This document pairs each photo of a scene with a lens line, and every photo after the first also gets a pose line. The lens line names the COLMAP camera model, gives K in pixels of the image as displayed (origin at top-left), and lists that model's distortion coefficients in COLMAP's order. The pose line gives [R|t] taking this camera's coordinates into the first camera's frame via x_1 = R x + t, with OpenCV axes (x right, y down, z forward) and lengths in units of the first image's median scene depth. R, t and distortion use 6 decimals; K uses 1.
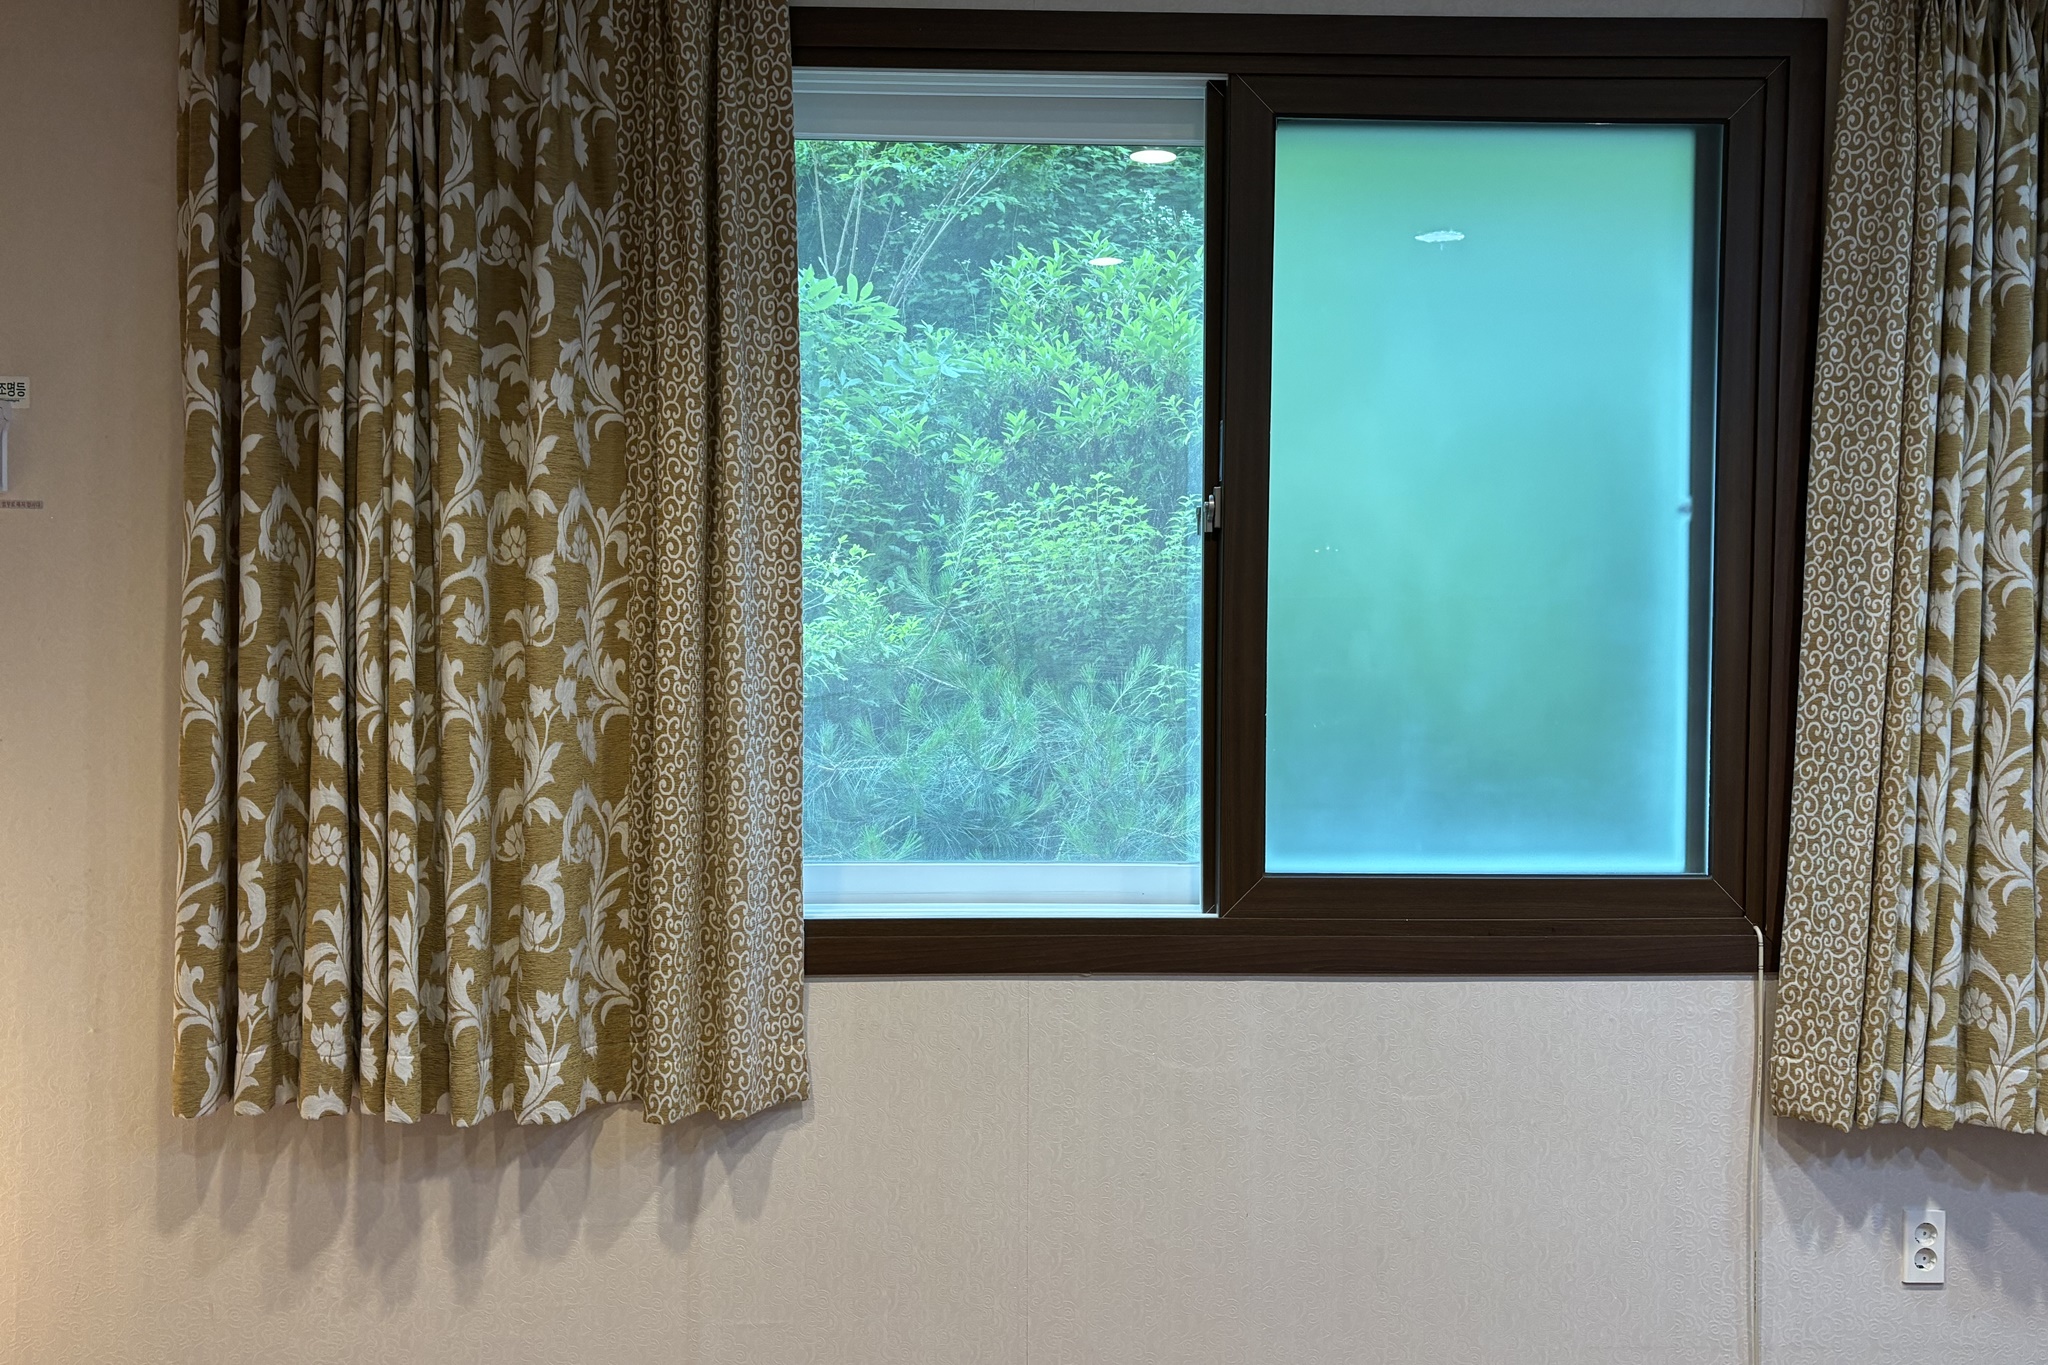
lens RADIAL K [[1680.3, 0, 1021.4], [0, 1680.3, 686.3], [0, 0, 1]] dist [0.028318, -0.006627]
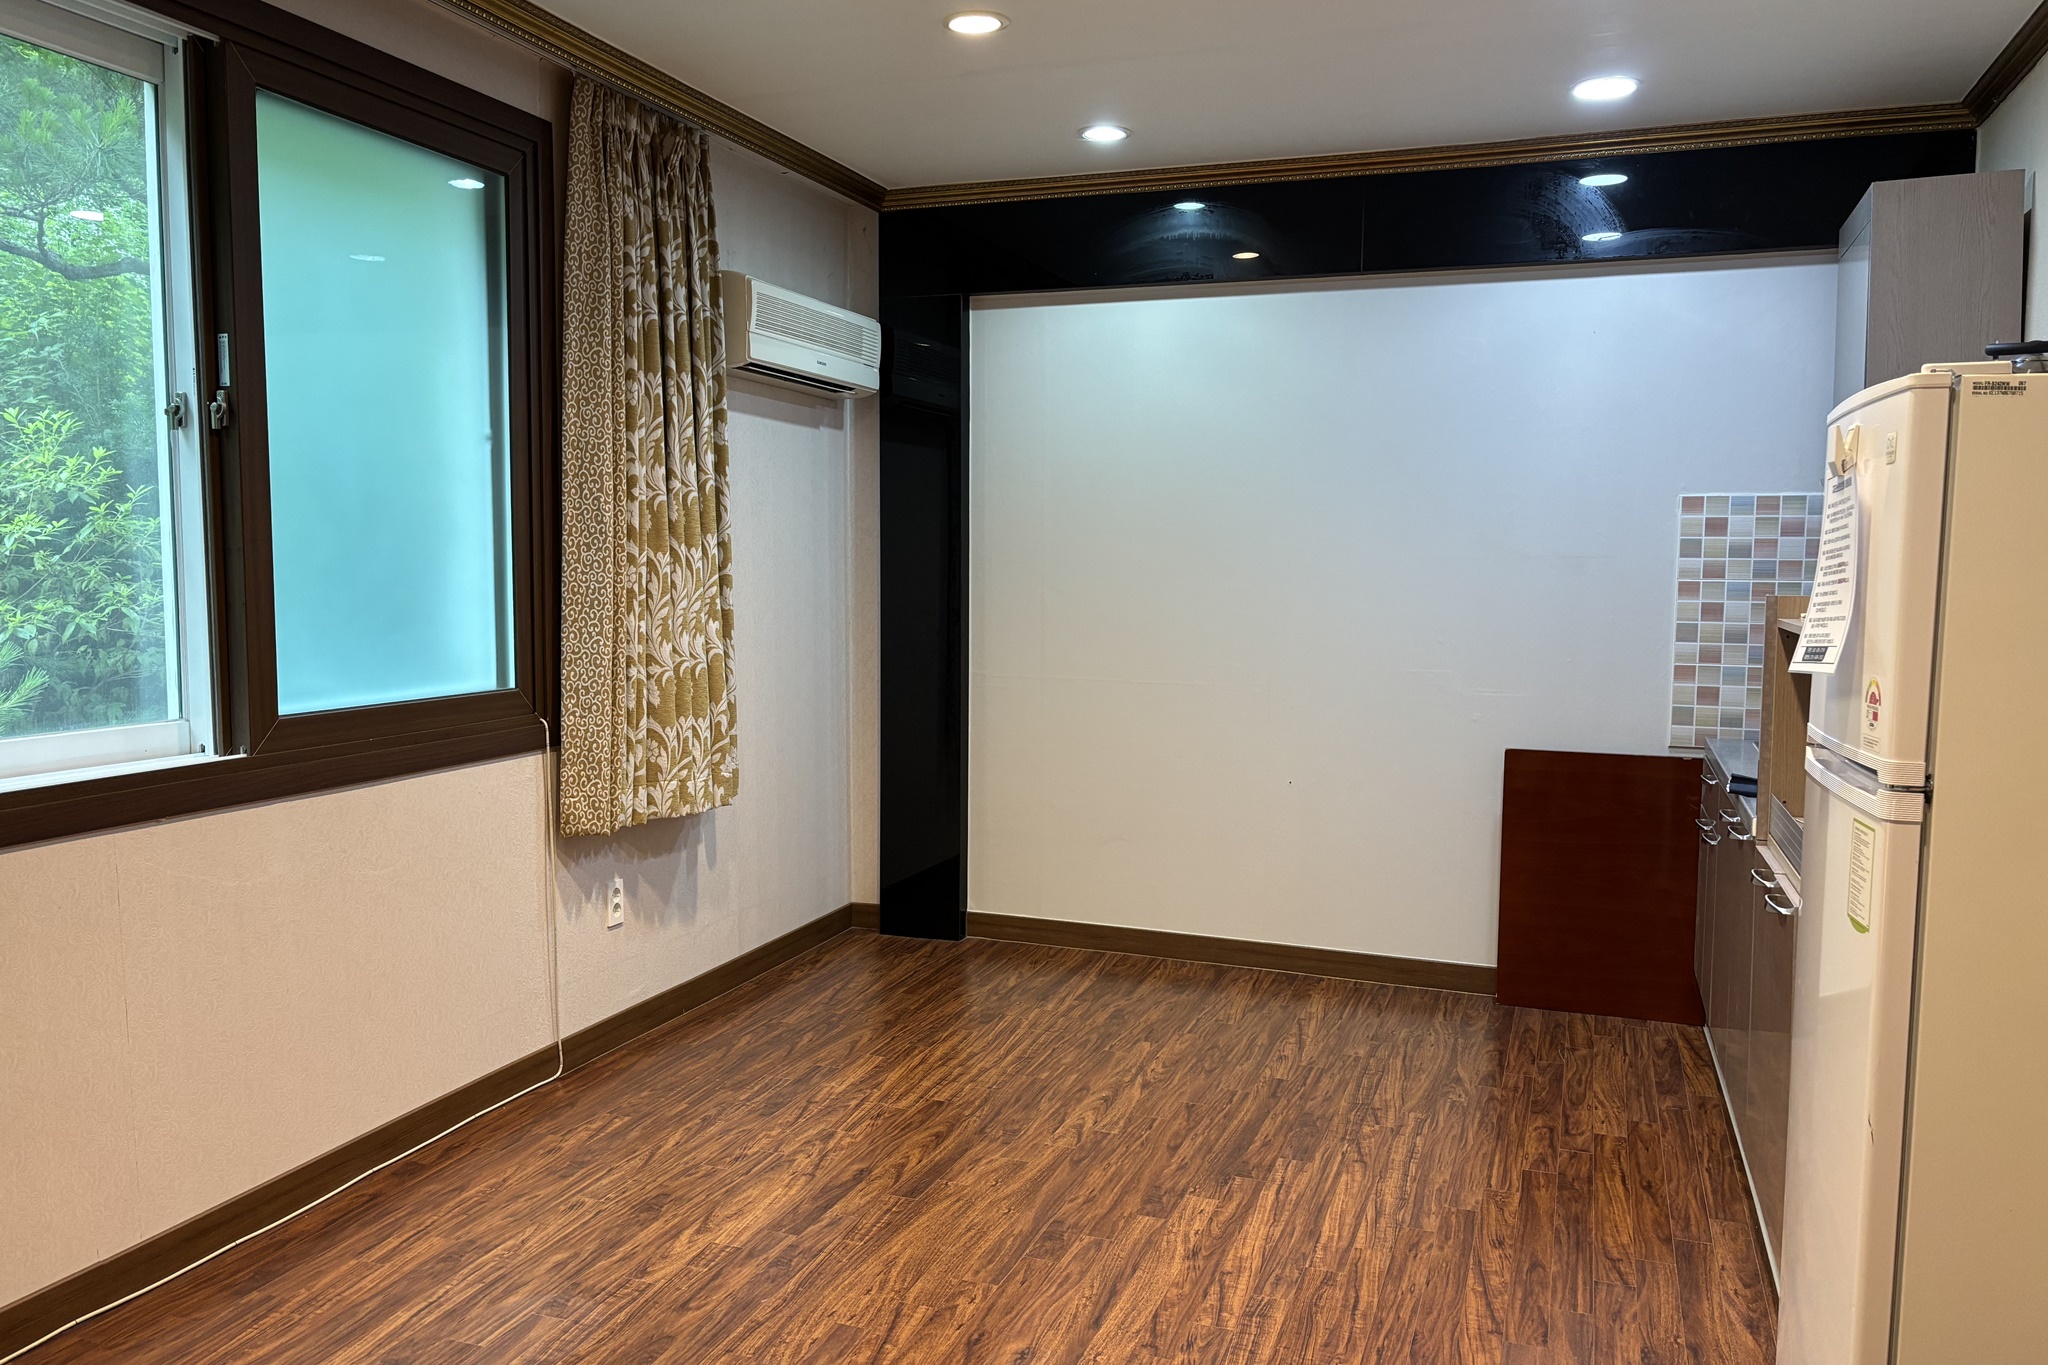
lens RADIAL K [[1566.7, 0, 1023.8], [0, 1566.7, 681.0], [0, 0, 1]] dist [-0.003053, 0.004091]
pose [[0.371749, -0.076088, 0.925210, -0.729241], [0.020194, 0.997062, 0.073883, 0.013371], [-0.928113, -0.008782, 0.372194, 0.076279]]
